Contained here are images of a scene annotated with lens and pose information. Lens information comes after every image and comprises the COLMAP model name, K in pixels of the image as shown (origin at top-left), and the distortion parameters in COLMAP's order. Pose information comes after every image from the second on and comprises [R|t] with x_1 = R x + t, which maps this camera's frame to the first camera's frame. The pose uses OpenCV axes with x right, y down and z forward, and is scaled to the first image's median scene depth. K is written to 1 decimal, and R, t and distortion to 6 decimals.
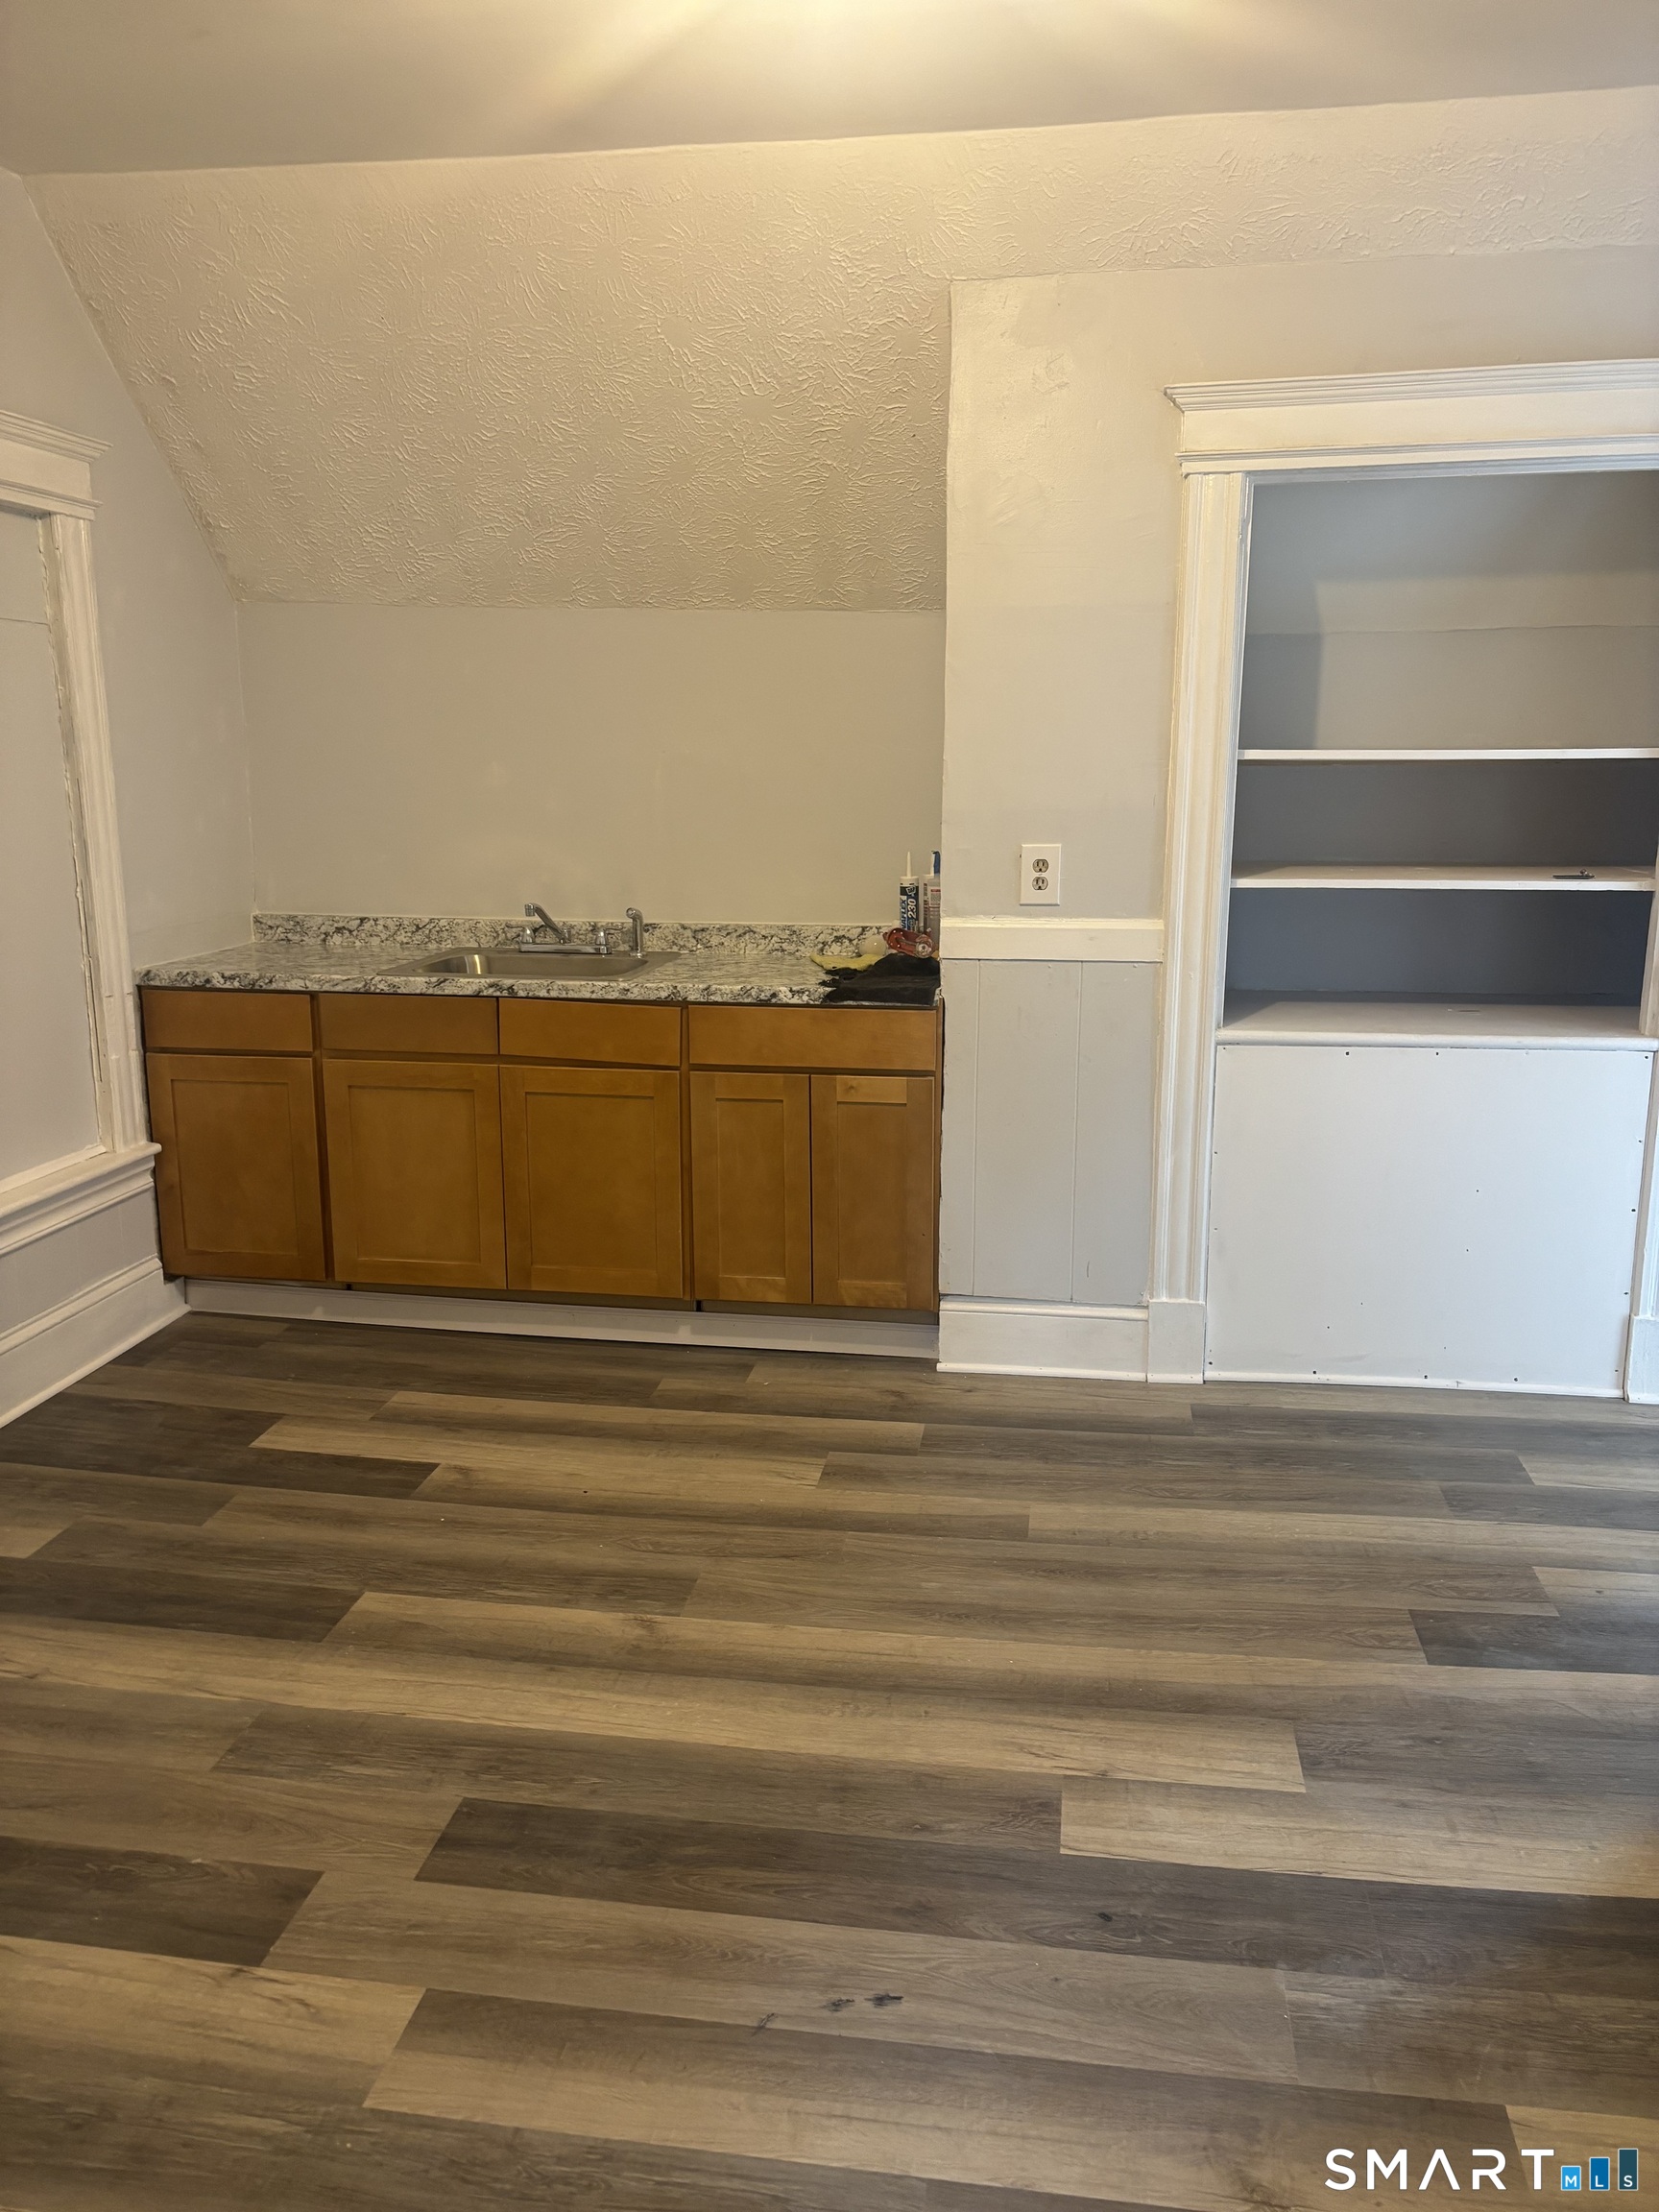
lens RADIAL K [[1646.9, 0, 829.5], [0, 1646.9, 1106.0], [0, 0, 1]] dist [0.005539, -0.037831]
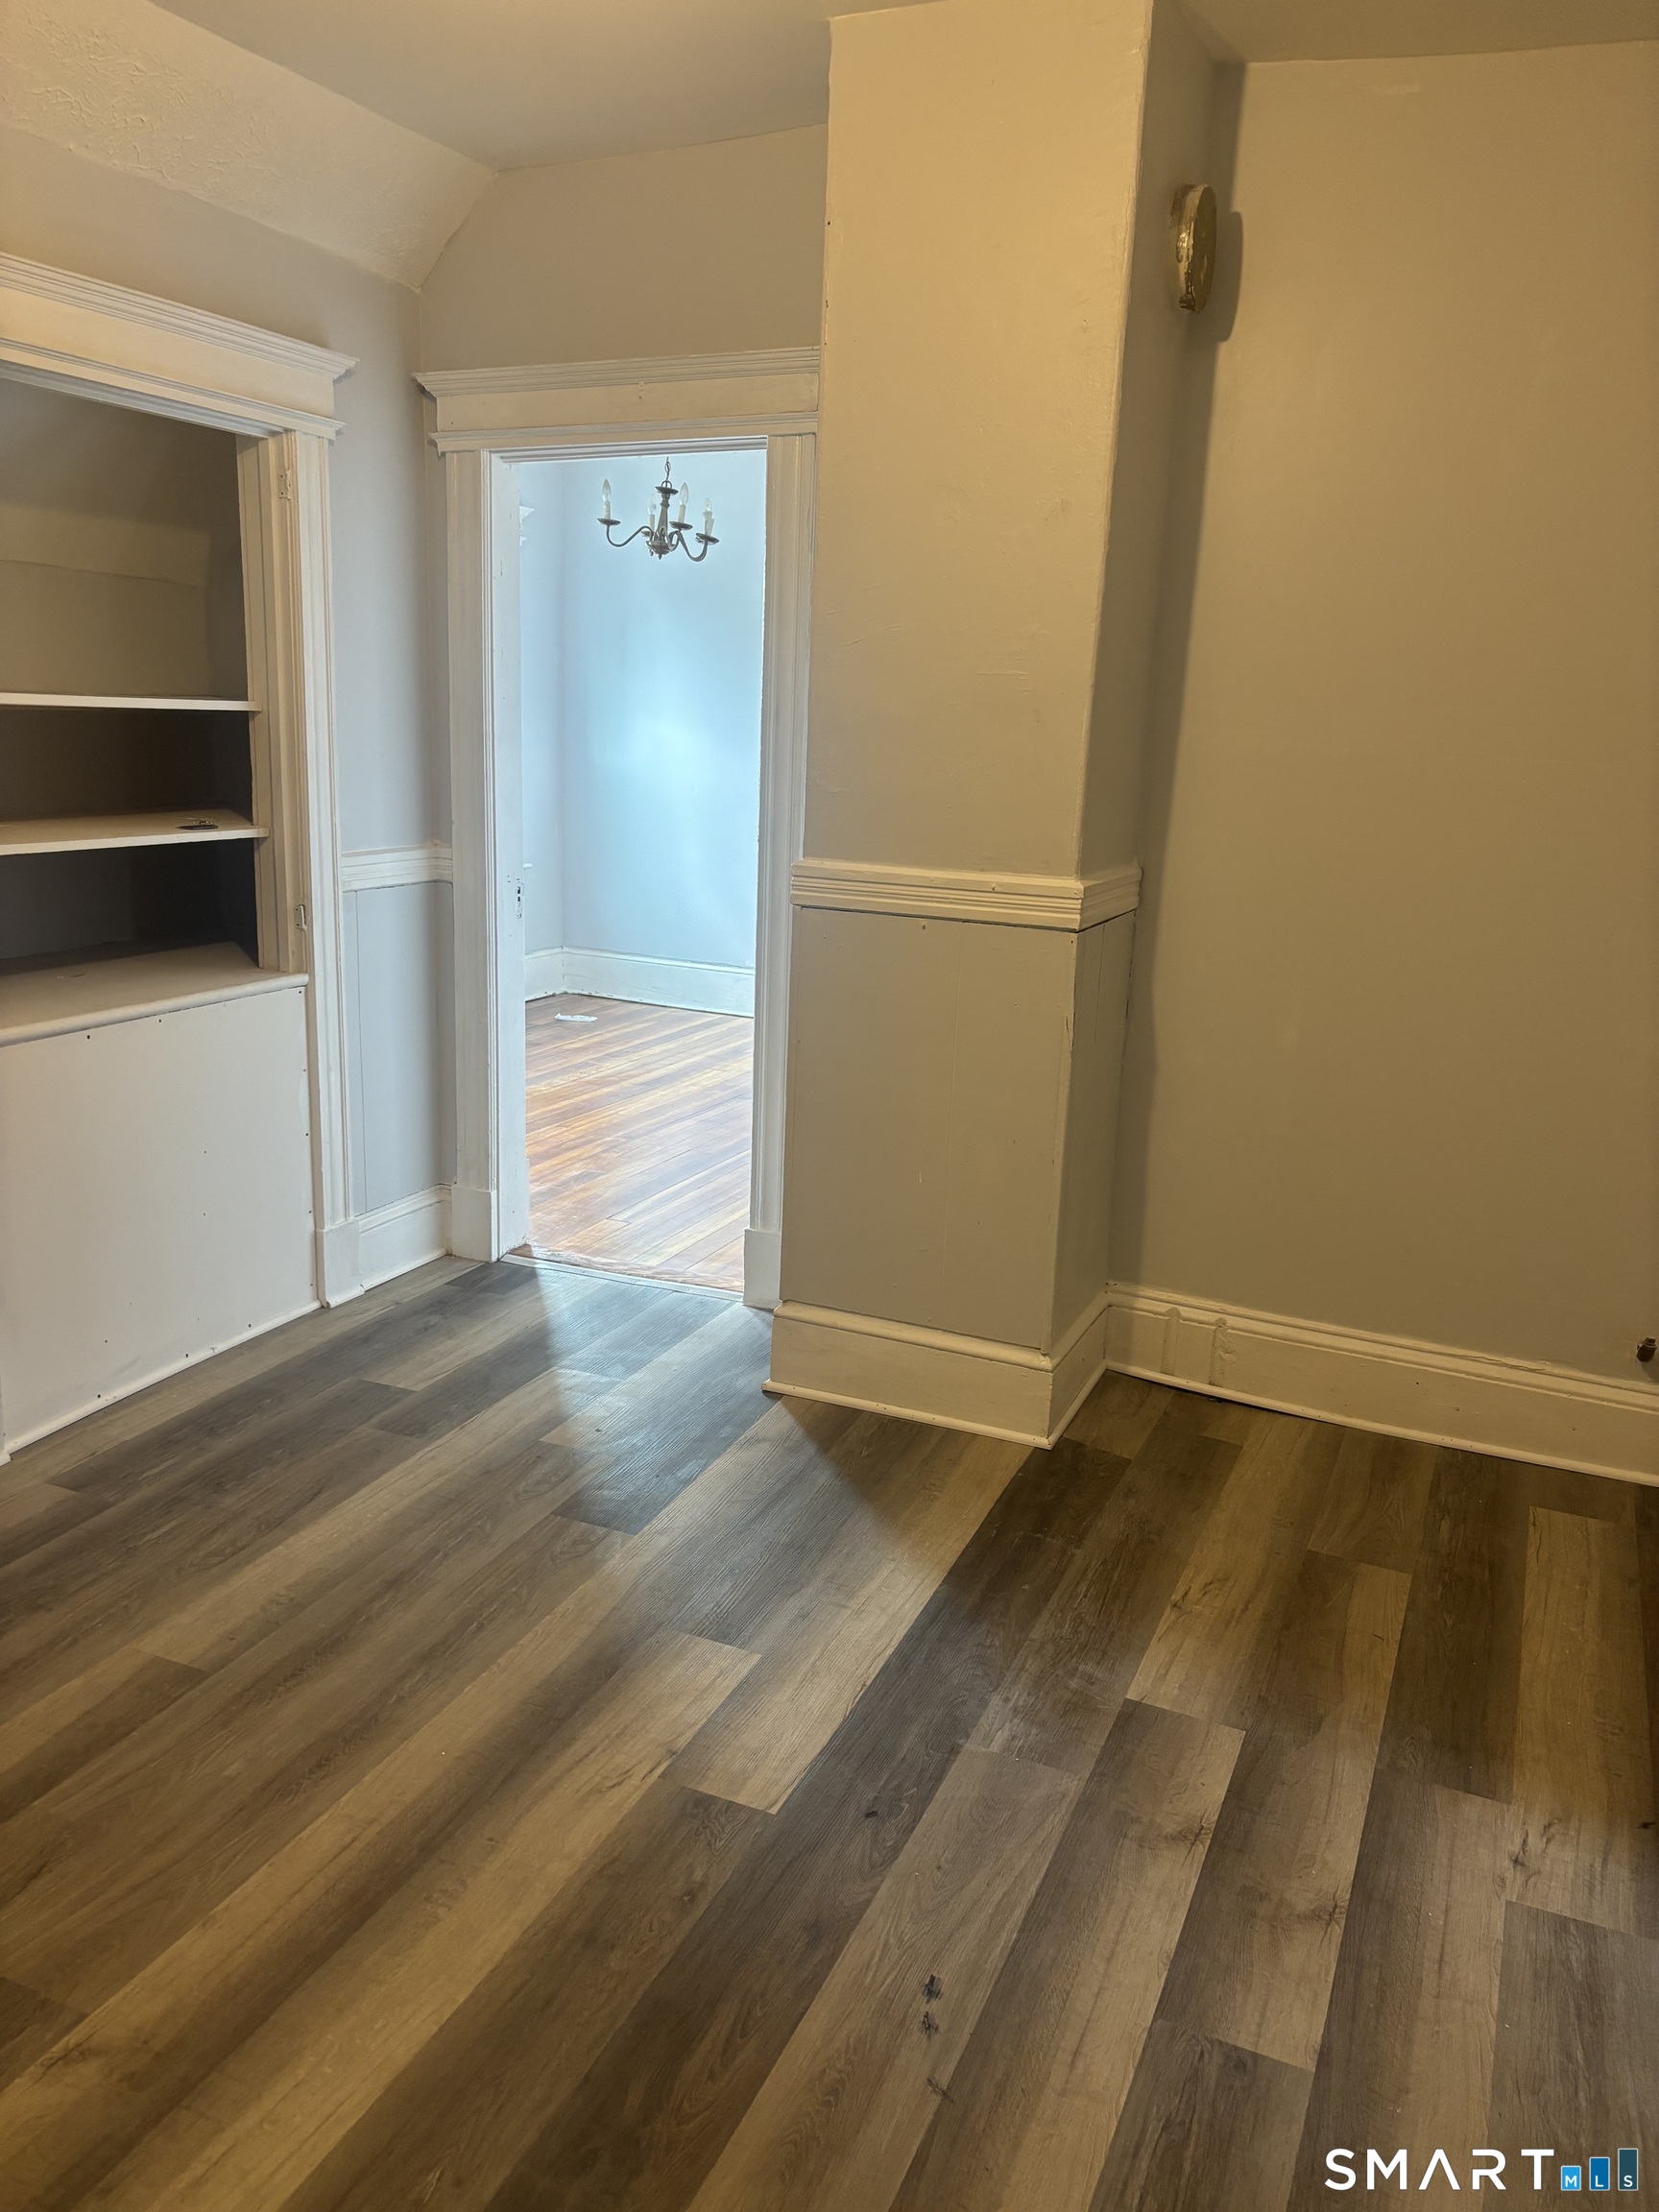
lens RADIAL K [[1646.9, 0, 829.5], [0, 1646.9, 1106.0], [0, 0, 1]] dist [0.005539, -0.037831]
pose [[0.254673, -0.207307, 0.944545, -0.674008], [0.165782, 0.971650, 0.168557, -0.120150], [-0.952711, 0.113662, 0.281821, 0.610538]]
